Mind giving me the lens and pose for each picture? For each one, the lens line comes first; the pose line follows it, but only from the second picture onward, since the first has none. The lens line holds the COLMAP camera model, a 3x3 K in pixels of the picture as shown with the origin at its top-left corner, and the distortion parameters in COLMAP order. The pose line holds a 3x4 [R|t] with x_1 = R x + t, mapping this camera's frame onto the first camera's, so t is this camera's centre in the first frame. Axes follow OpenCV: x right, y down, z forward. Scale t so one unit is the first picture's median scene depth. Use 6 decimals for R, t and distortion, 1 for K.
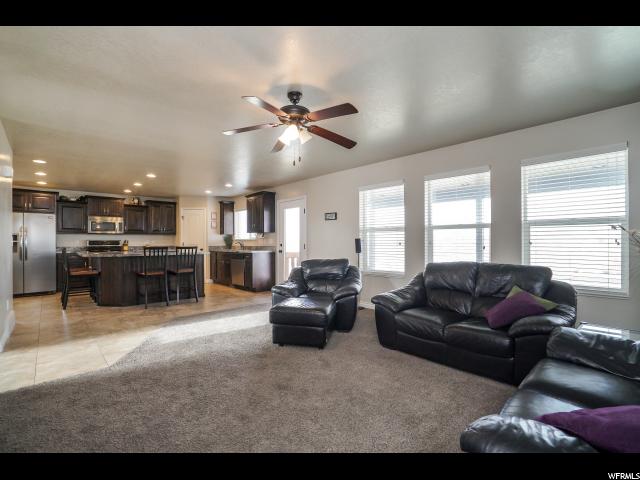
lens RADIAL K [[306.4, 0, 316.4], [0, 306.4, 242.4], [0, 0, 1]] dist [-0.046140, 0.018410]
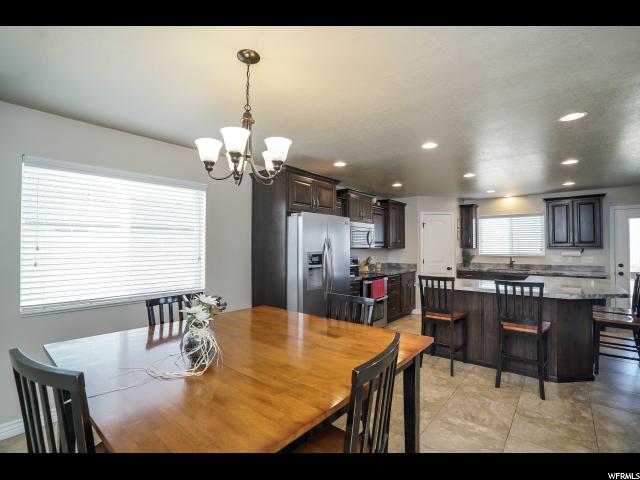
lens RADIAL K [[306.4, 0, 316.4], [0, 306.4, 242.4], [0, 0, 1]] dist [-0.046140, 0.018410]
pose [[0.989019, 0.008155, 0.147561, -0.907941], [-0.006205, 0.999887, -0.013669, -0.031610], [-0.147656, 0.012603, 0.988958, 0.354652]]
